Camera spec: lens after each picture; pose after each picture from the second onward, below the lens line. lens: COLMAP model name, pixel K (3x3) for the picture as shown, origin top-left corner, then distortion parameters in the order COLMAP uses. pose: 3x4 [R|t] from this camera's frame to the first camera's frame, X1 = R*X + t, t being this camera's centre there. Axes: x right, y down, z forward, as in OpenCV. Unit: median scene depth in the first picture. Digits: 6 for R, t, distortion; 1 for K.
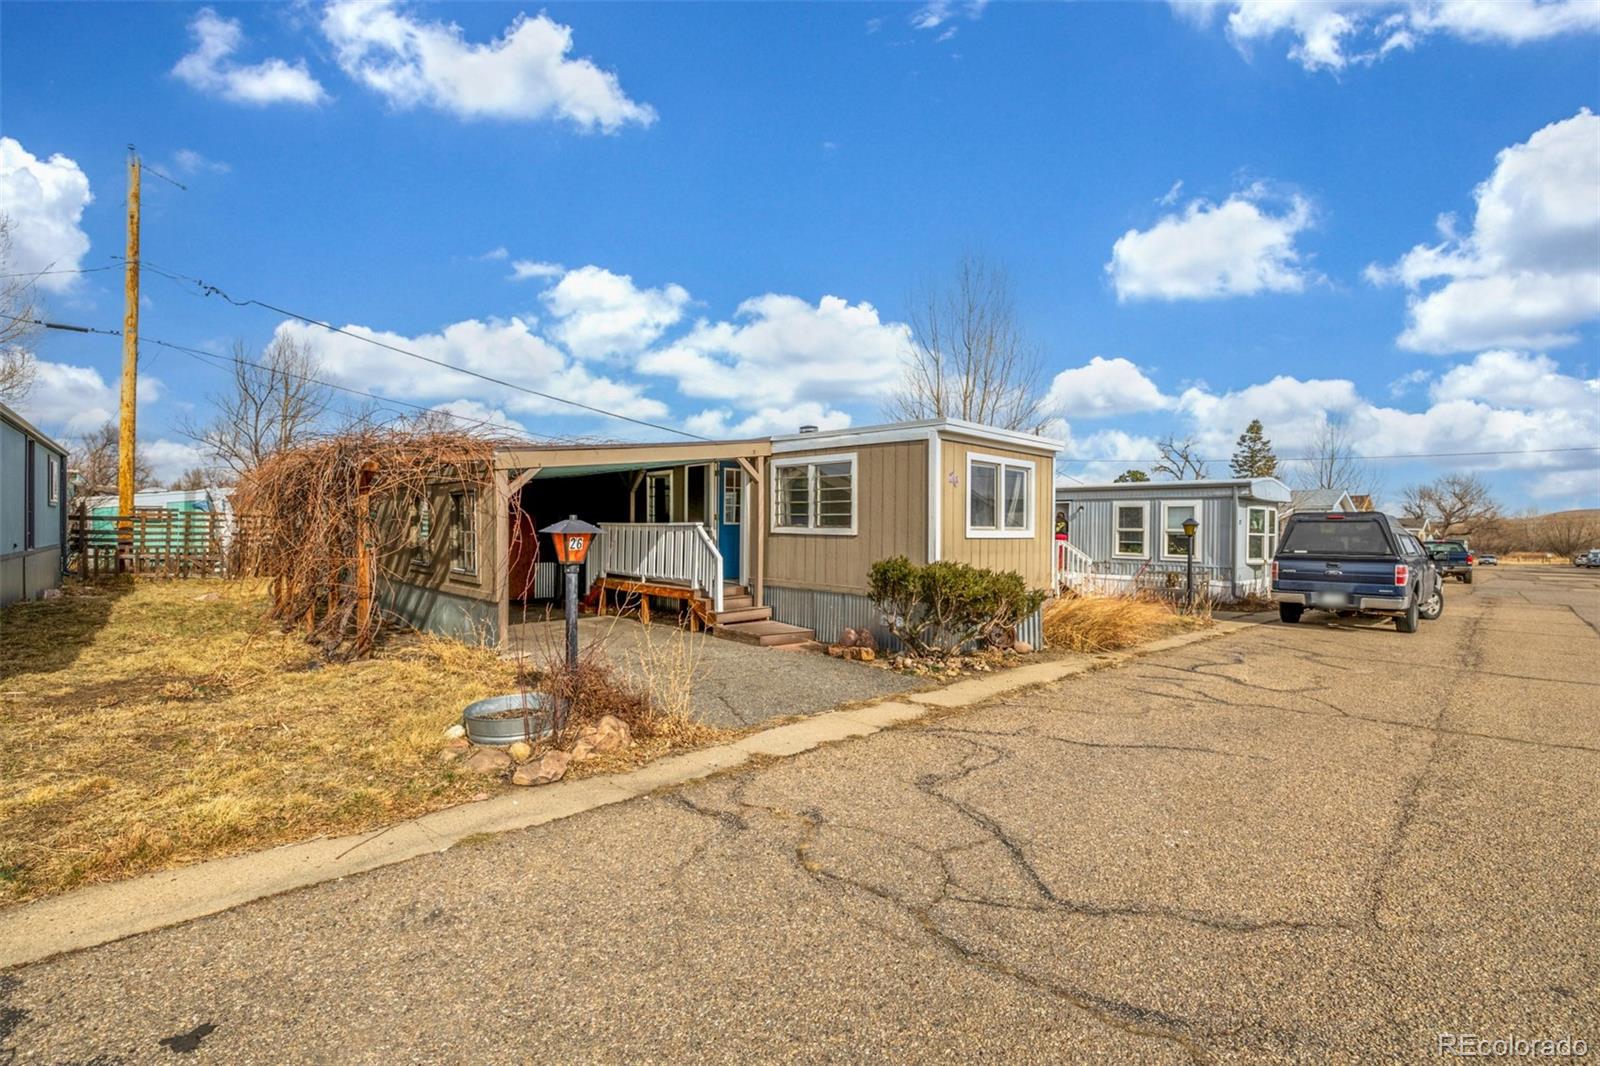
lens RADIAL K [[681.3, 0, 800.8], [0, 681.3, 533.3], [0, 0, 1]] dist [0.003407, 0.001975]
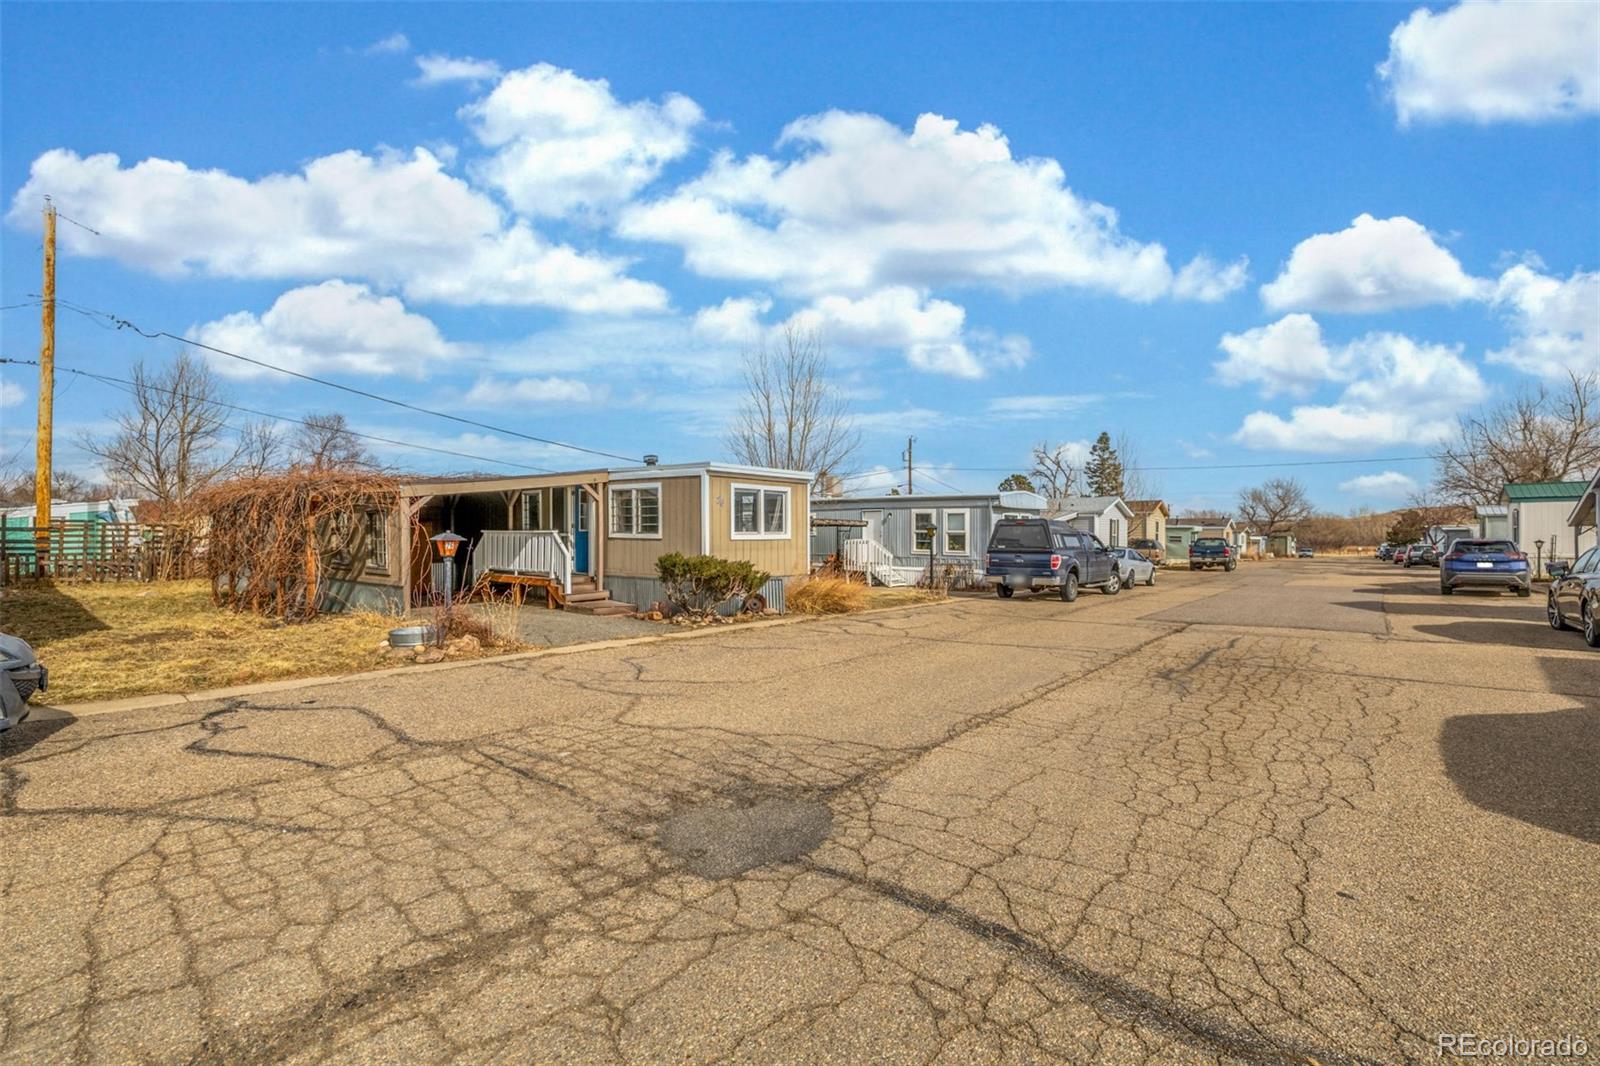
lens RADIAL K [[681.3, 0, 798.2], [0, 681.3, 533.7], [0, 0, 1]] dist [0.003407, 0.001975]
pose [[0.992966, -0.008672, 0.118084, 0.183542], [0.008859, 0.999960, -0.001061, -0.003272], [-0.118070, 0.002099, 0.993003, -0.448200]]
